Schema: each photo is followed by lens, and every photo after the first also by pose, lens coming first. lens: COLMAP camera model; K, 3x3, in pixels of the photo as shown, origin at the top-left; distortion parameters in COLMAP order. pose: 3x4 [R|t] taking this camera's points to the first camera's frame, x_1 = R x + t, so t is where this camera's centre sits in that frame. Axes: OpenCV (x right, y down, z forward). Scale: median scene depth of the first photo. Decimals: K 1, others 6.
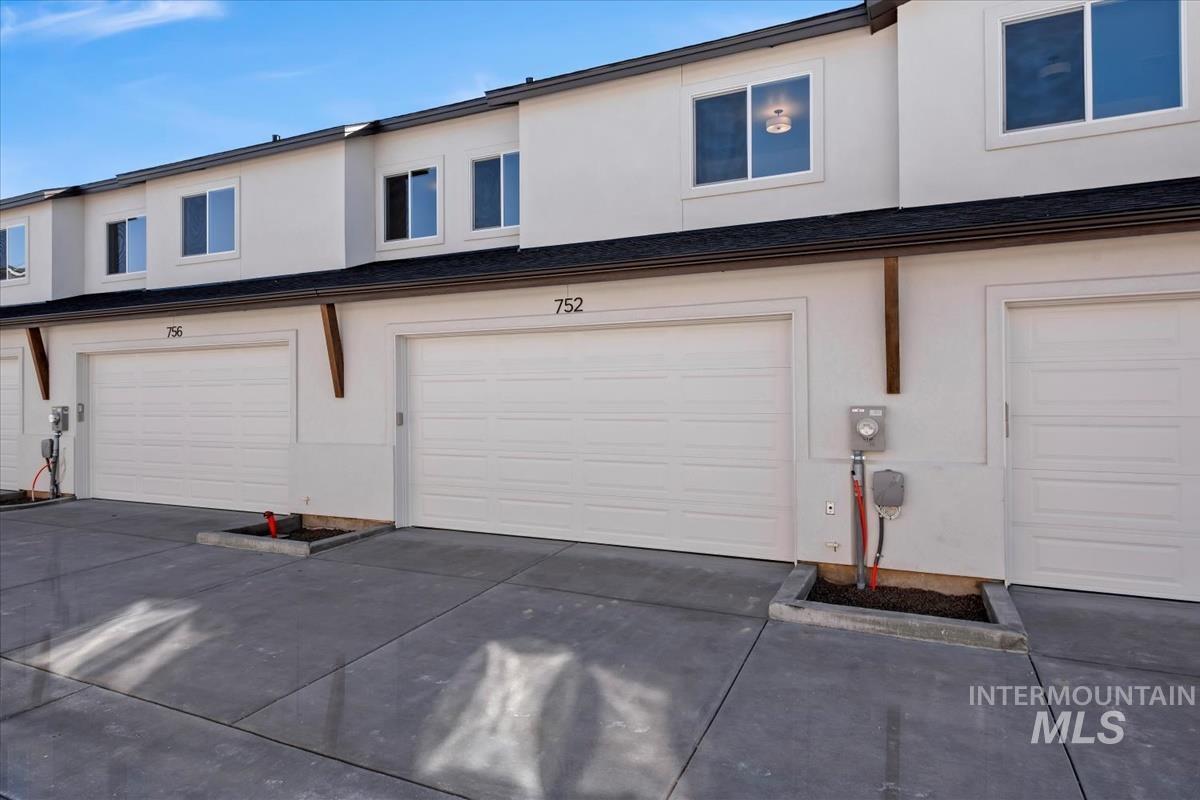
lens RADIAL K [[652.7, 0, 600.0], [0, 652.7, 400.0], [0, 0, 1]] dist [0.004209, 0.000048]
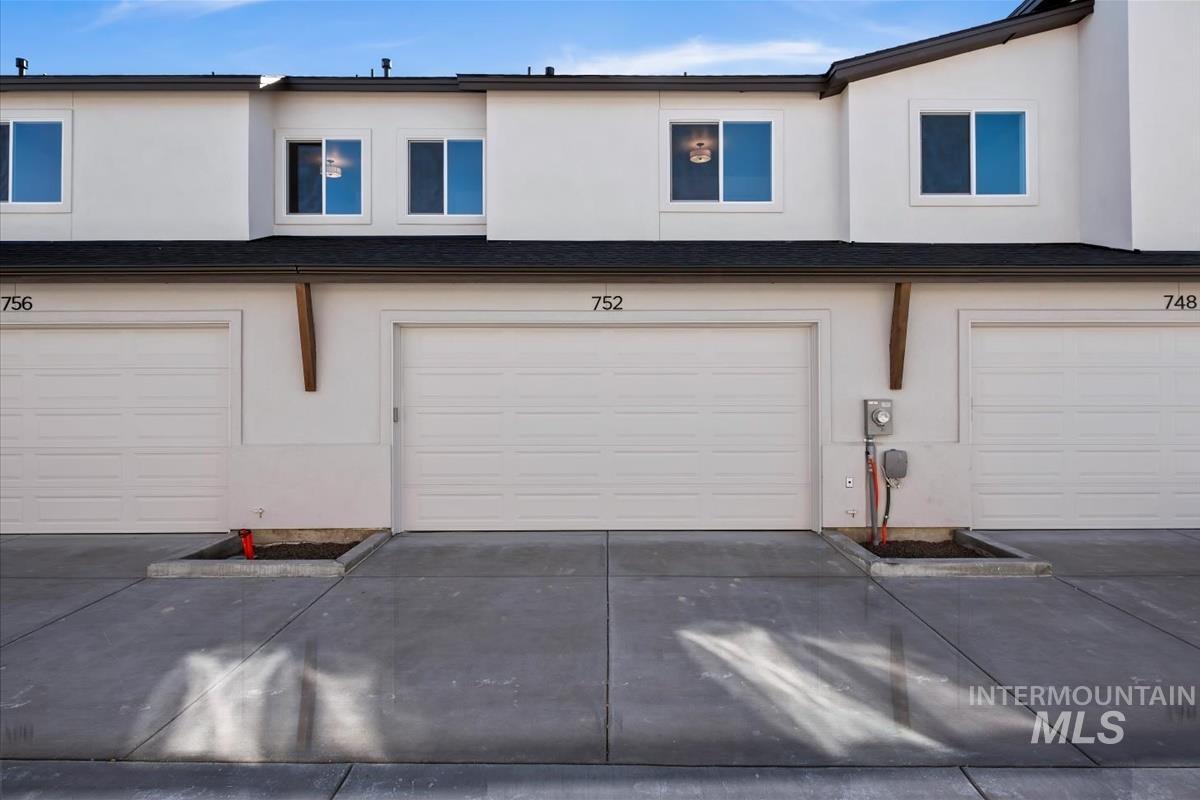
lens RADIAL K [[608.2, 0, 599.1], [0, 608.2, 389.2], [0, 0, 1]] dist [0.003648, -0.008187]
pose [[0.912257, 0.001972, 0.409613, -0.458539], [-0.000671, 0.999994, -0.003320, -0.004794], [-0.409617, 0.002753, 0.912253, 0.124433]]
